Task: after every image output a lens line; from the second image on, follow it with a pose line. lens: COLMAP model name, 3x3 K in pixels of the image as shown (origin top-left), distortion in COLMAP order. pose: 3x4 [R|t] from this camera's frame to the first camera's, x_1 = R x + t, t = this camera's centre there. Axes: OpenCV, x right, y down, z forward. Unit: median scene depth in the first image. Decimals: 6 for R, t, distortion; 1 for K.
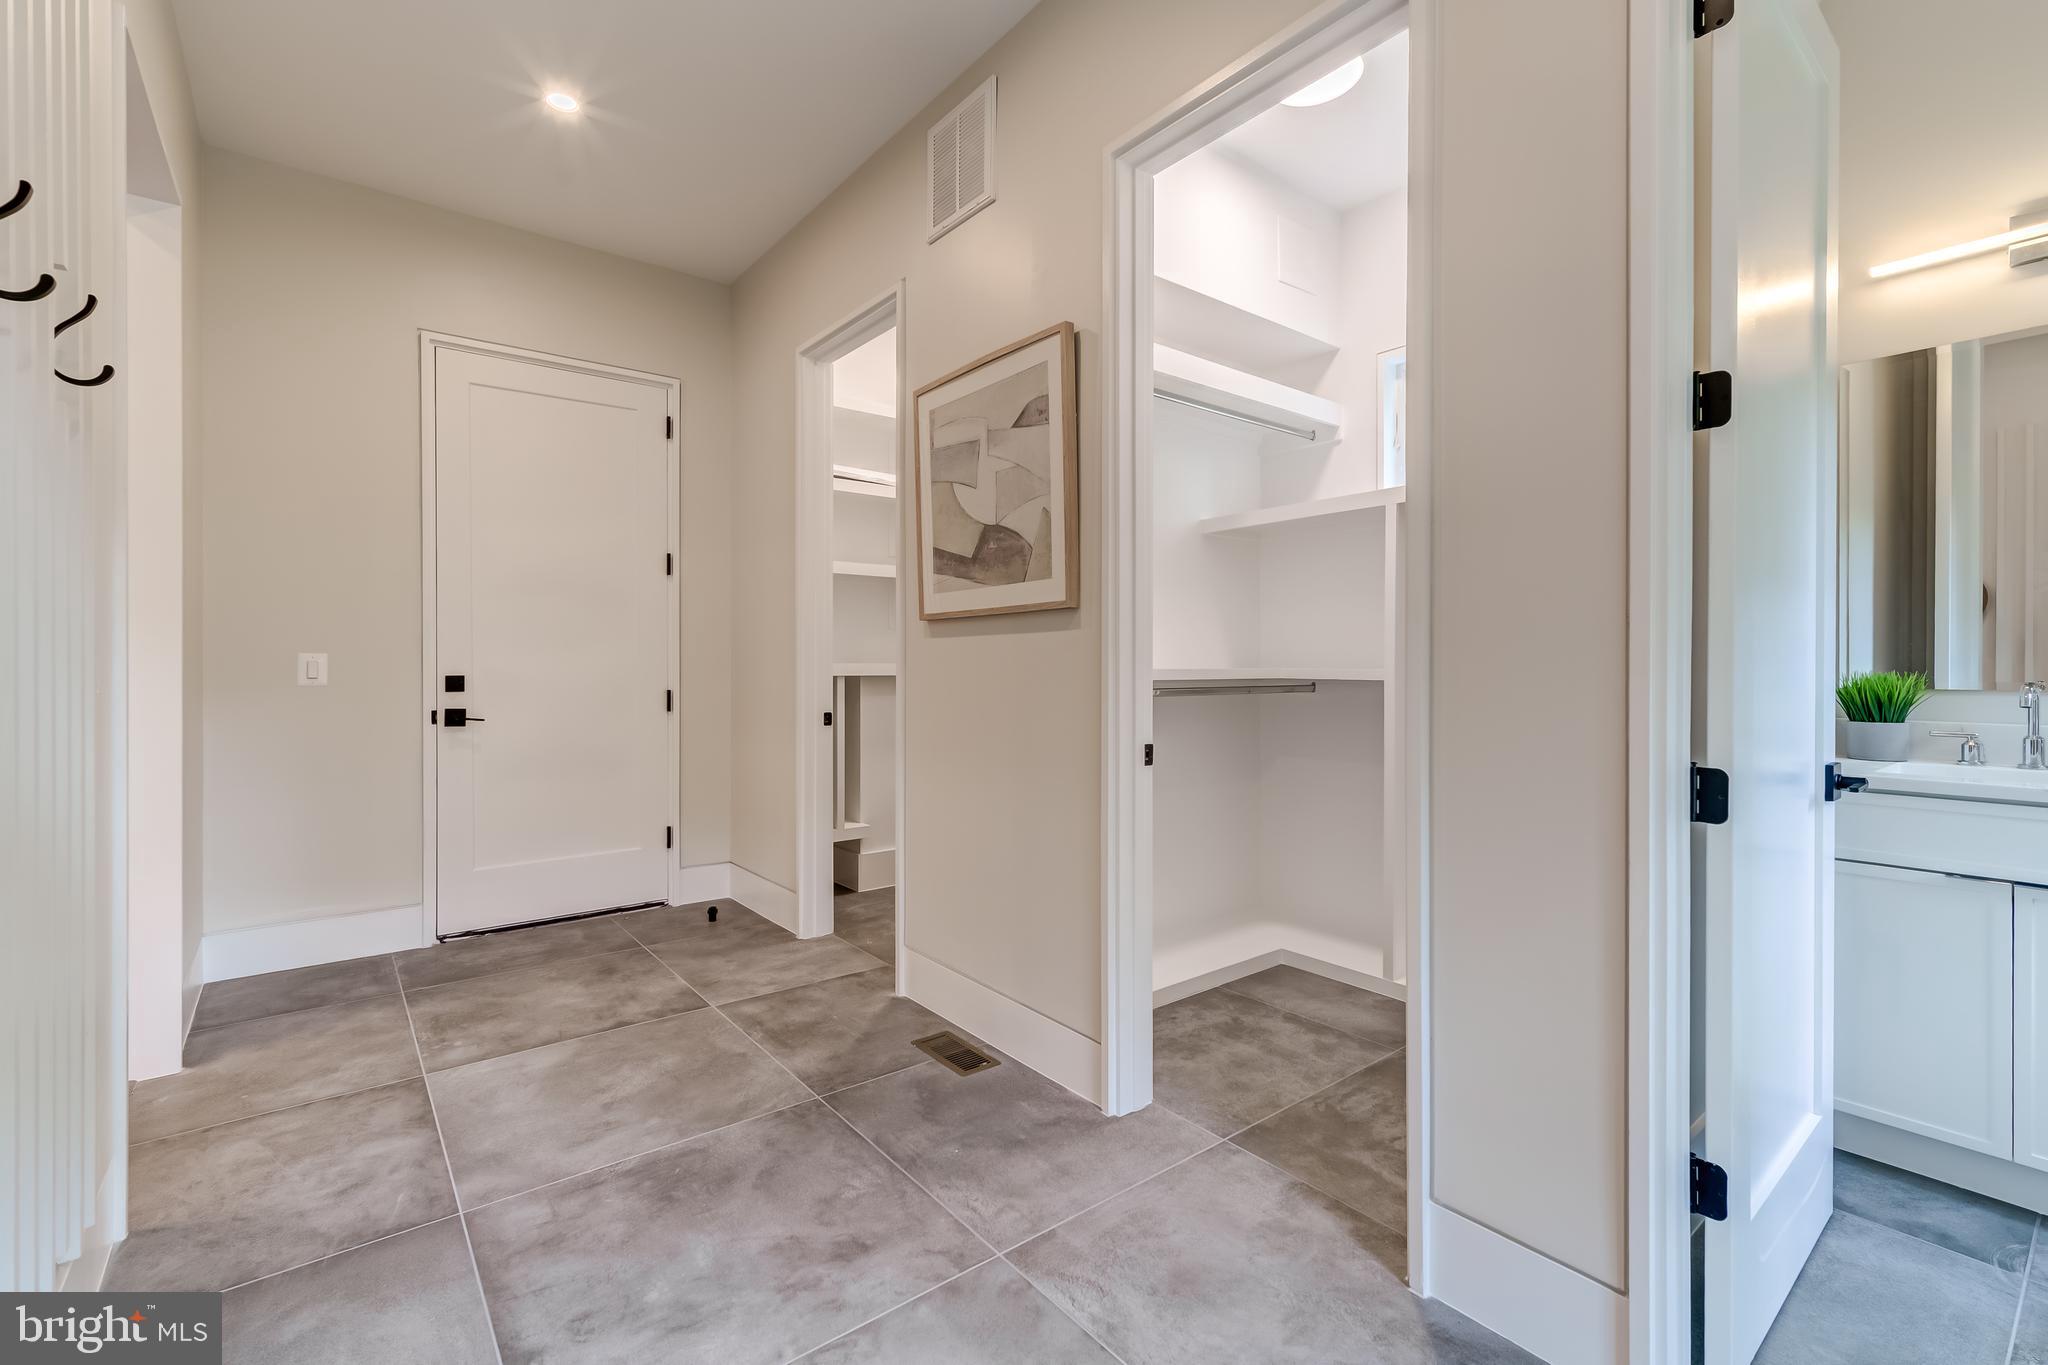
lens RADIAL K [[895.8, 0, 1026.5], [0, 895.8, 667.8], [0, 0, 1]] dist [0.005705, 0.000218]
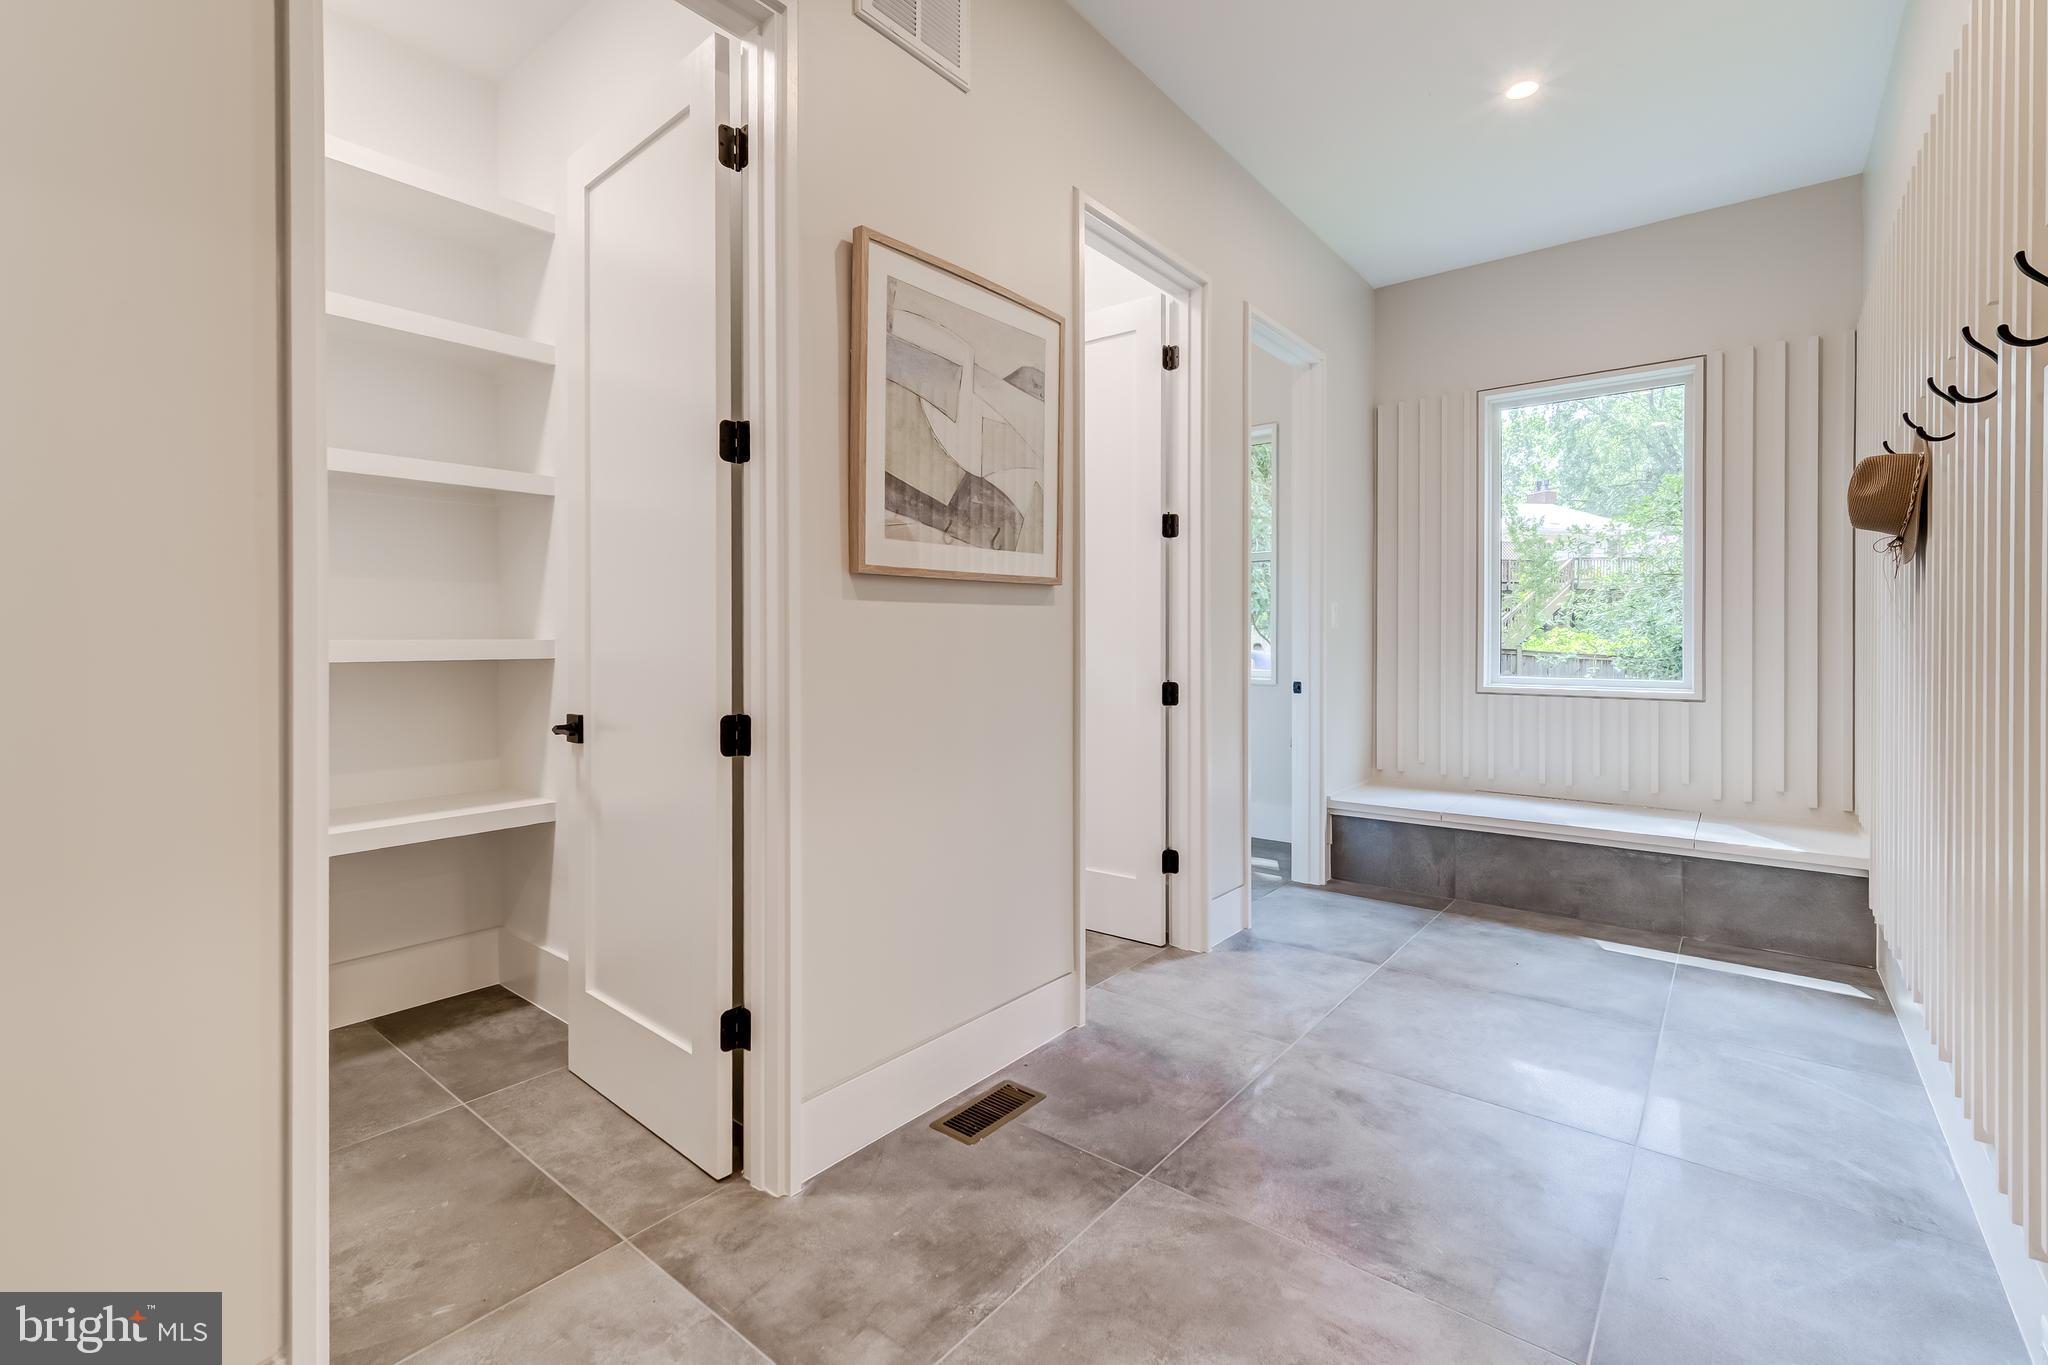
lens RADIAL K [[895.8, 0, 1028.8], [0, 895.8, 641.9], [0, 0, 1]] dist [0.005705, 0.000218]
pose [[-0.222371, -0.005113, 0.974949, -0.944500], [0.005205, 0.999966, 0.006431, -0.006173], [-0.974948, 0.006504, -0.222337, 1.217266]]
